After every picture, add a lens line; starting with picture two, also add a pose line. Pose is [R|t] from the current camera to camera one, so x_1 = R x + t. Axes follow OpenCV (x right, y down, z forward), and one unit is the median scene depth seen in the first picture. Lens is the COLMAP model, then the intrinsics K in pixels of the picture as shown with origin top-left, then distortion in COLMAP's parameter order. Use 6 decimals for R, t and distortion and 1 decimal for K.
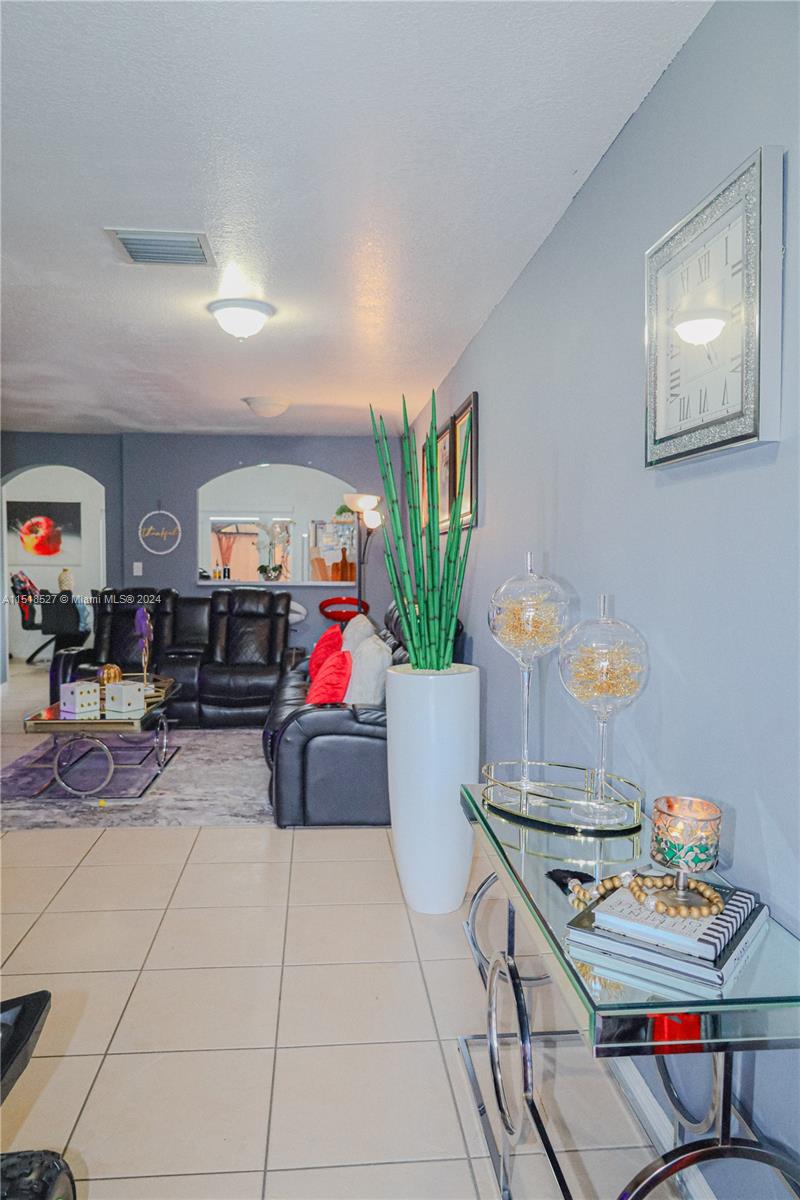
lens RADIAL K [[825.0, 0, 400.0], [0, 825.0, 600.0], [0, 0, 1]] dist [-0.000708, 0.003954]
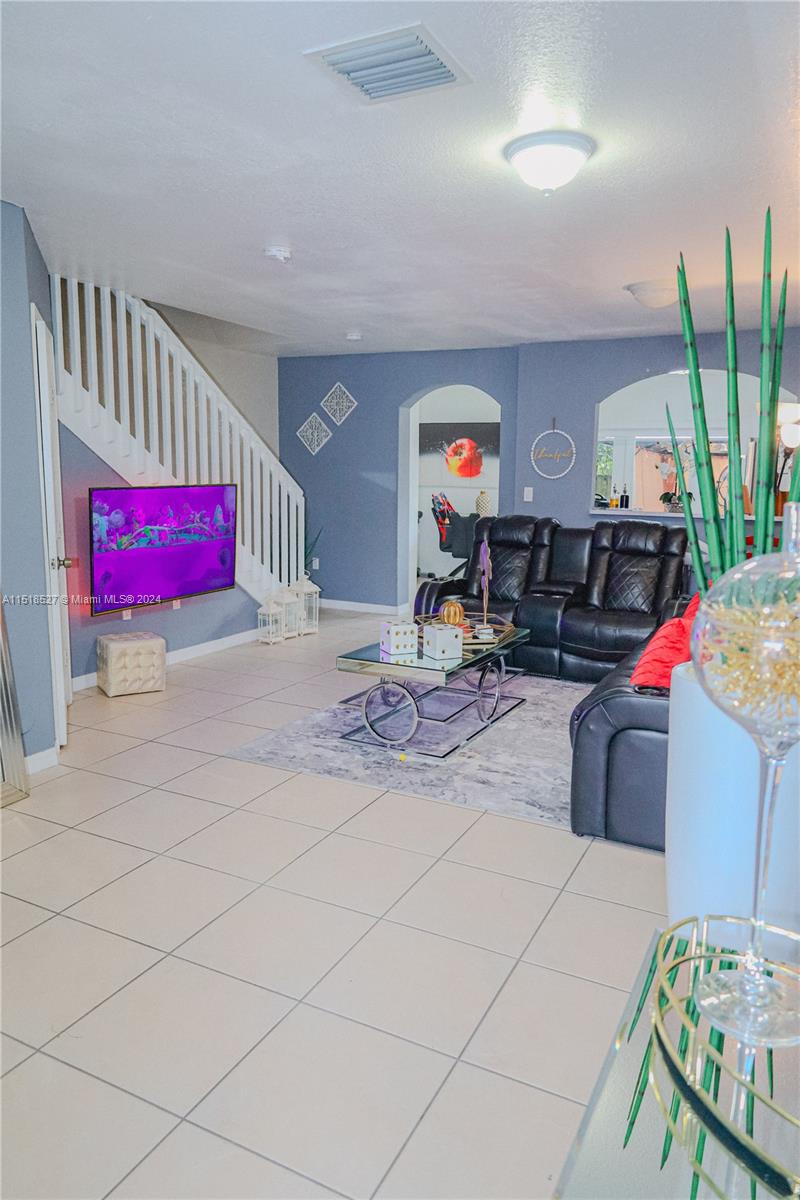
lens RADIAL K [[825.0, 0, 400.0], [0, 825.0, 600.0], [0, 0, 1]] dist [-0.000708, 0.003954]
pose [[0.844474, 0.086431, -0.528577, 0.066785], [-0.035323, 0.993732, 0.106057, -0.014827], [0.534431, -0.070892, 0.842234, 0.157032]]
